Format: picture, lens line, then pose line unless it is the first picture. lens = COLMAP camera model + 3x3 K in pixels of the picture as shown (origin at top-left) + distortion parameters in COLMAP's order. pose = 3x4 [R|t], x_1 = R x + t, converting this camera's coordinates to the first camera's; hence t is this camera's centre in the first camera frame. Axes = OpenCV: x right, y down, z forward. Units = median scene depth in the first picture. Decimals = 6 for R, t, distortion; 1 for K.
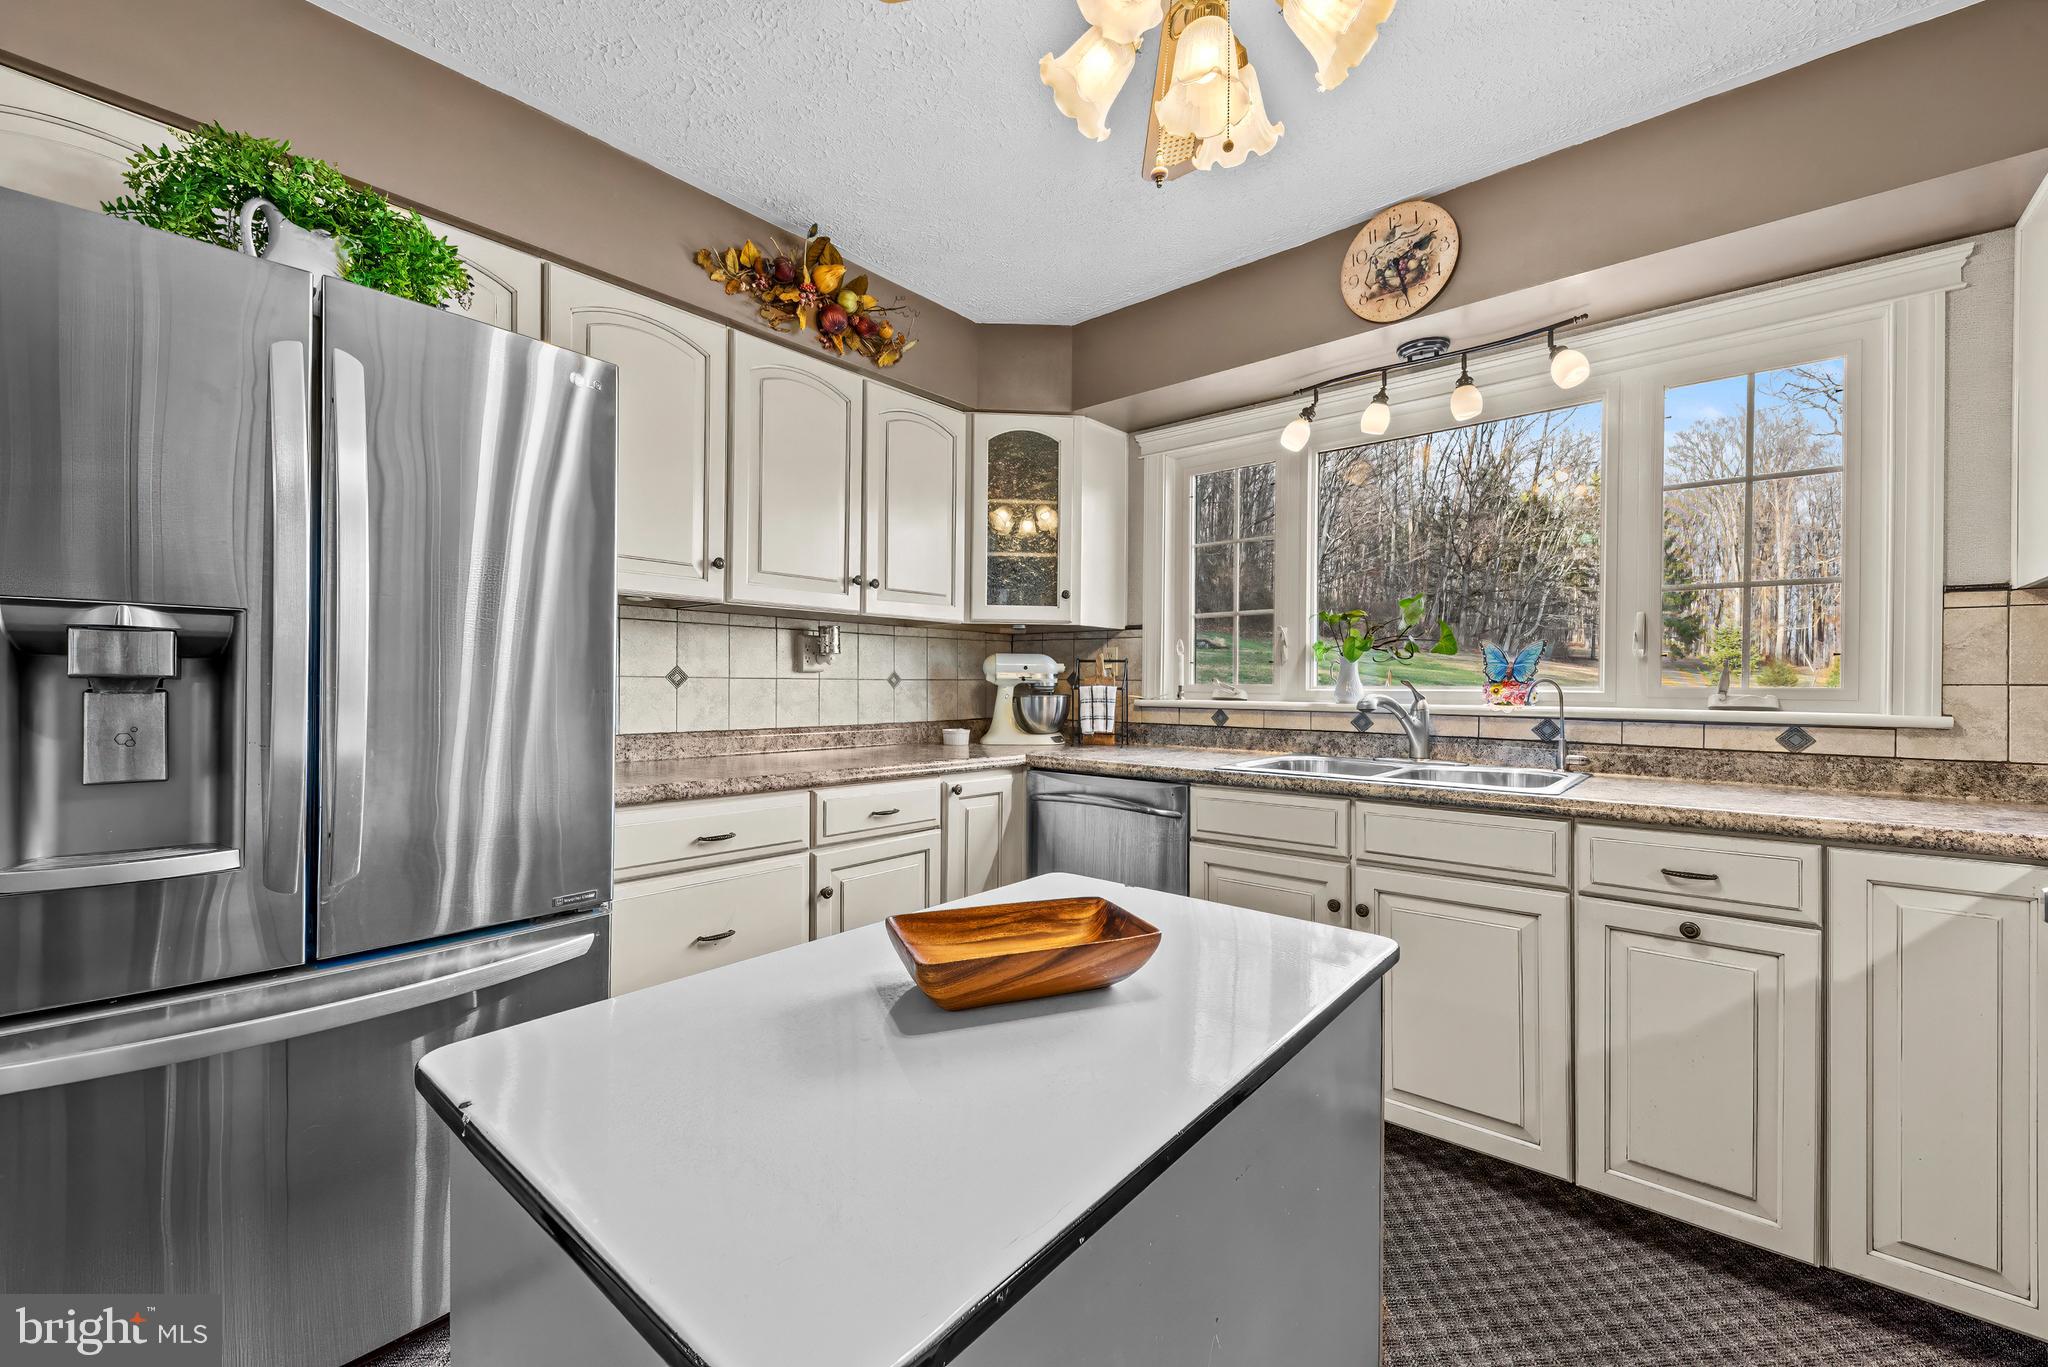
lens RADIAL K [[834.8, 0, 1024.0], [0, 834.8, 683.5], [0, 0, 1]] dist [0.000129, -0.000200]
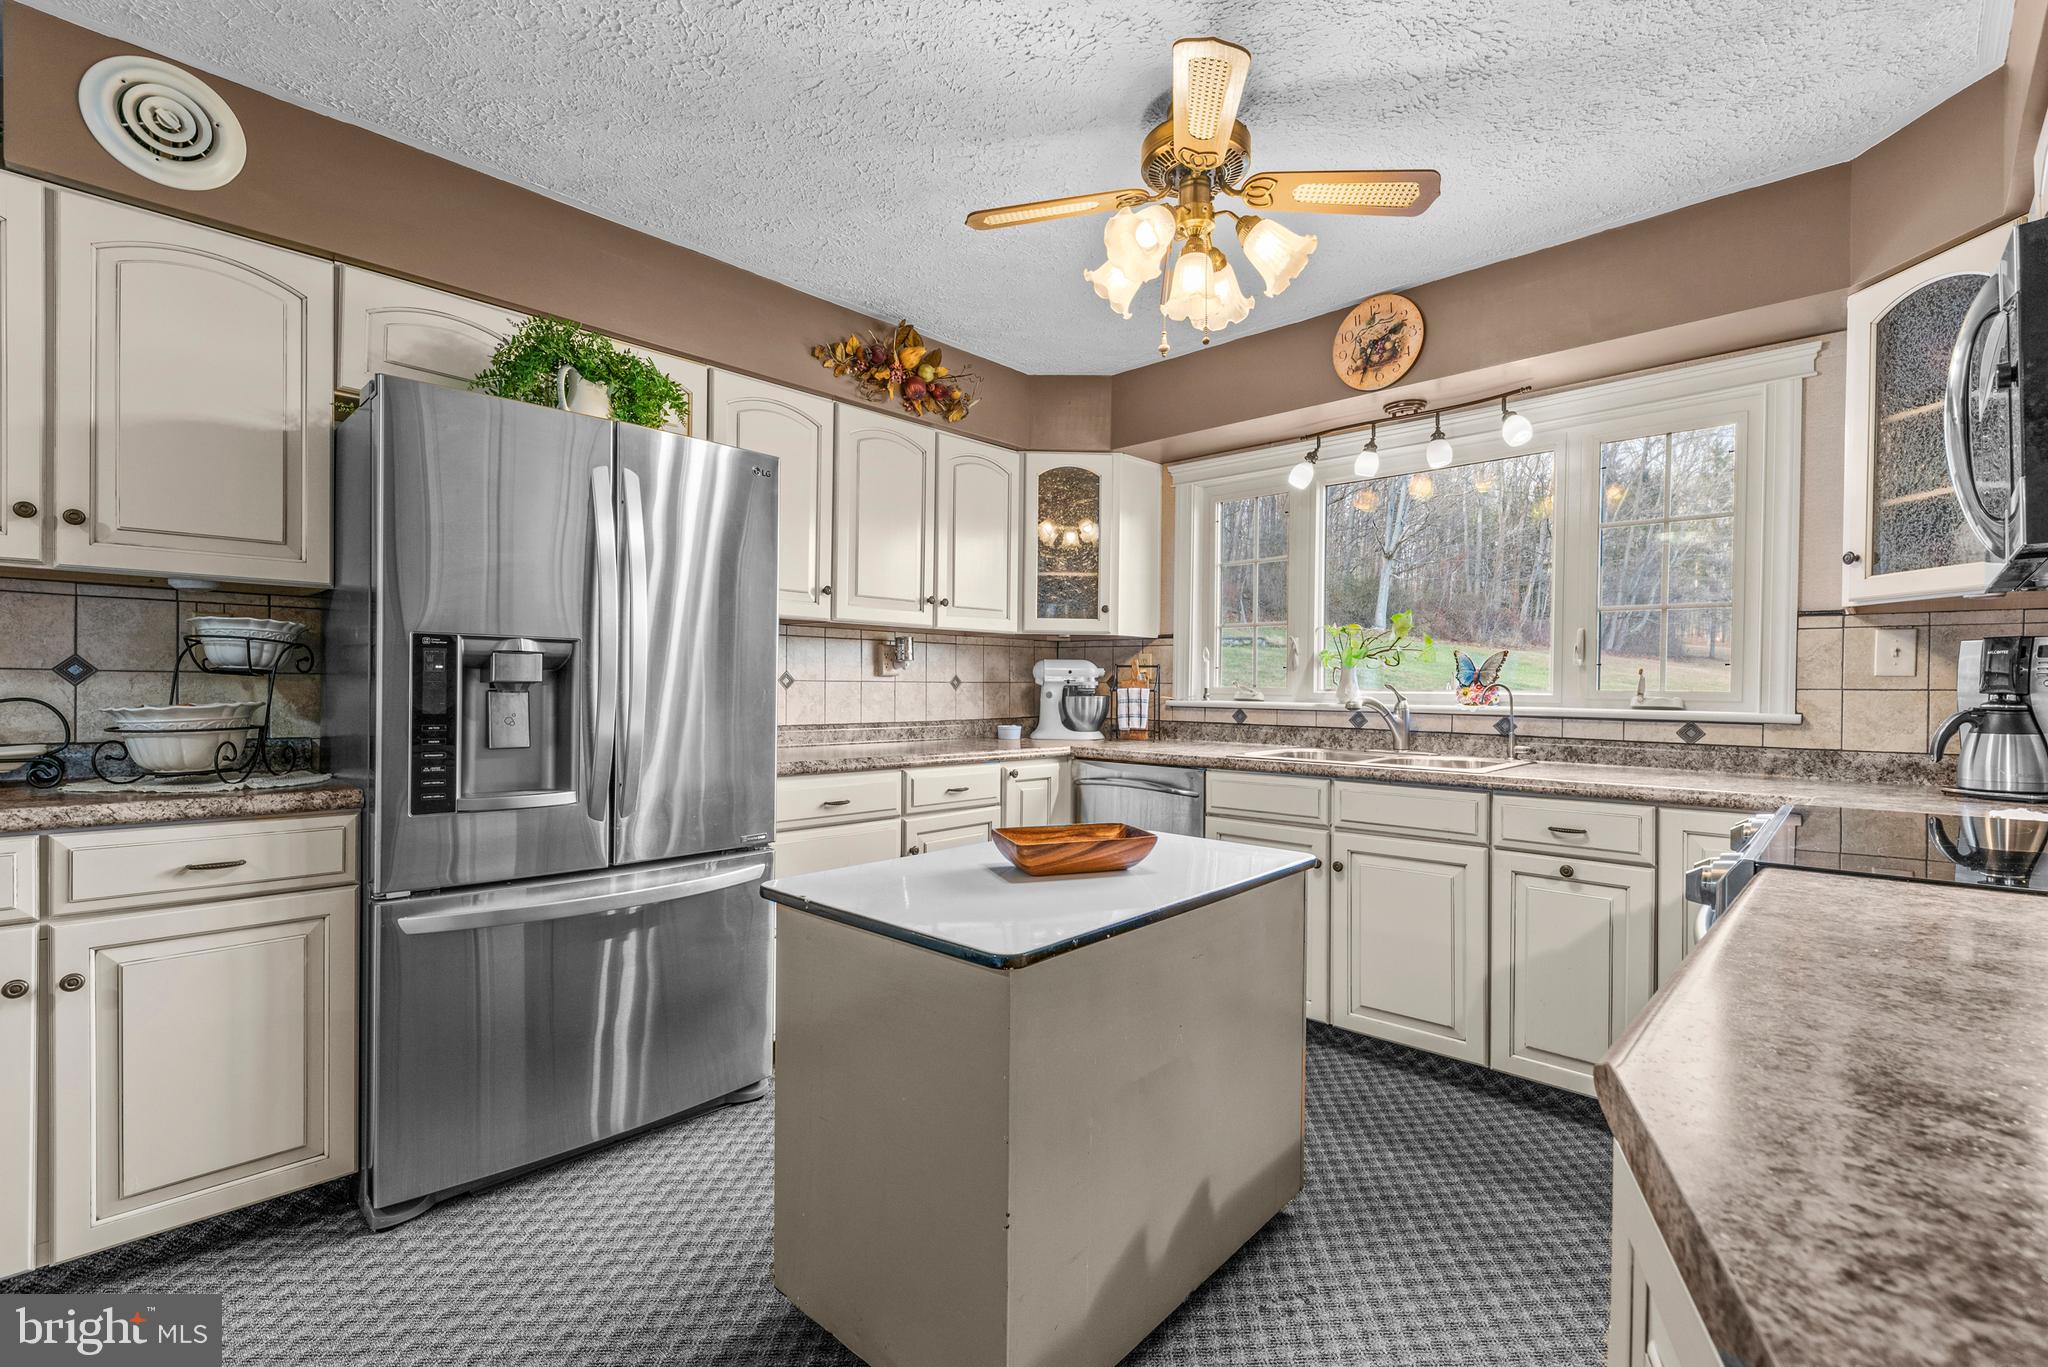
lens RADIAL K [[930.2, 0, 1020.1], [0, 930.2, 695.1], [0, 0, 1]] dist [0.003370, 0.000287]
pose [[0.998883, 0.002602, -0.047179, -0.007359], [-0.002046, 0.999928, 0.011823, -0.002702], [0.047206, -0.011713, 0.998816, -0.321481]]
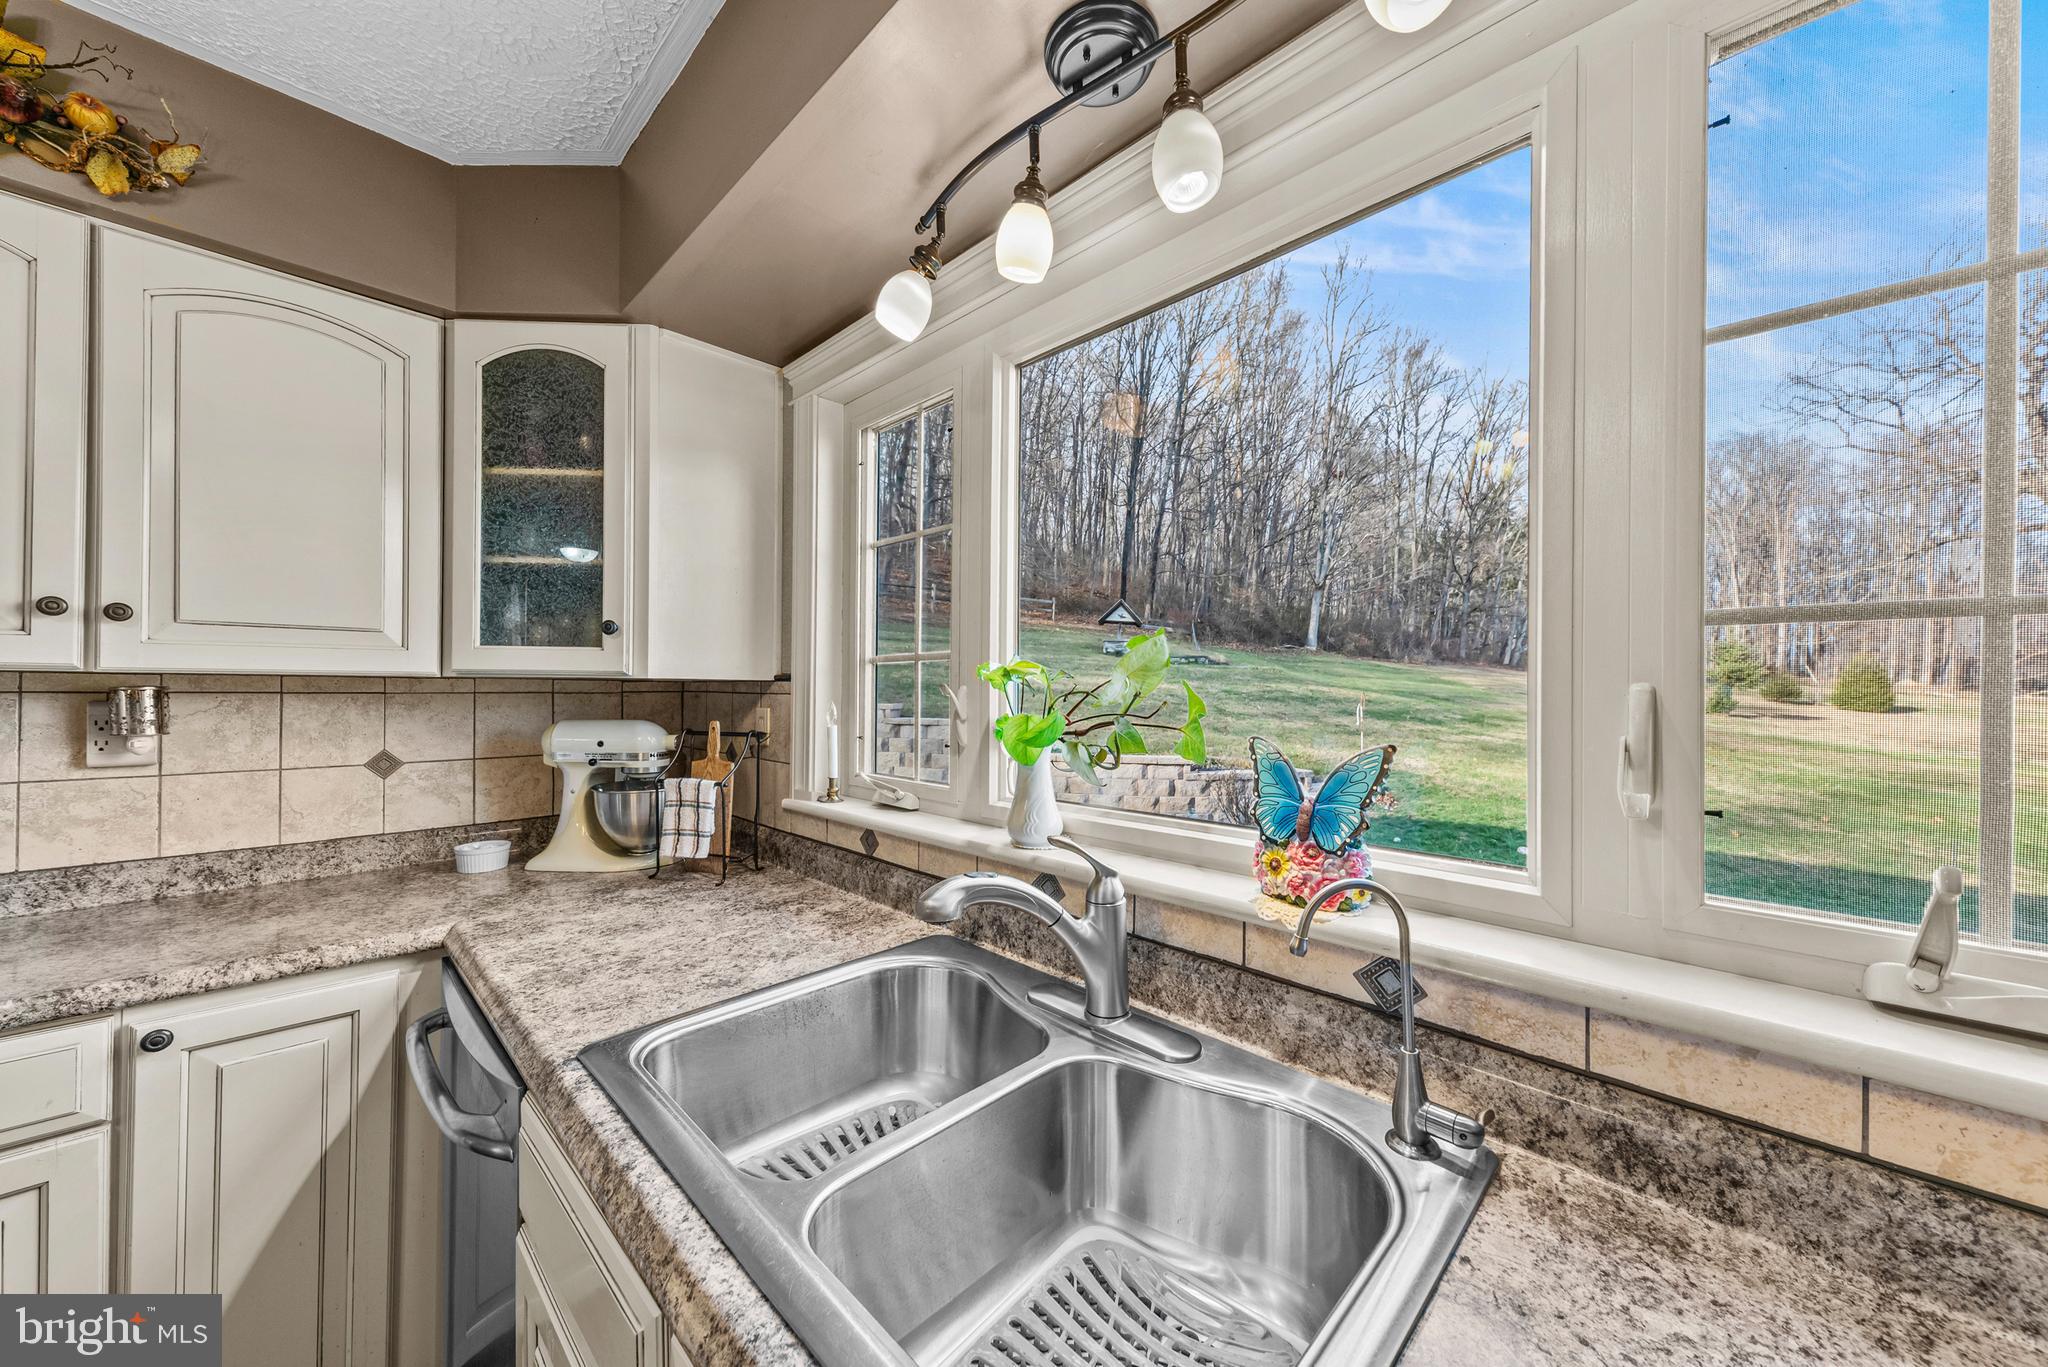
lens RADIAL K [[729.1, 0, 1029.2], [0, 729.1, 677.8], [0, 0, 1]] dist [0.017682, -0.005380]
pose [[0.998359, 0.000360, -0.057263, 0.411990], [-0.001341, 0.999853, -0.017103, -0.069421], [0.057248, 0.017151, 0.998213, 0.556393]]
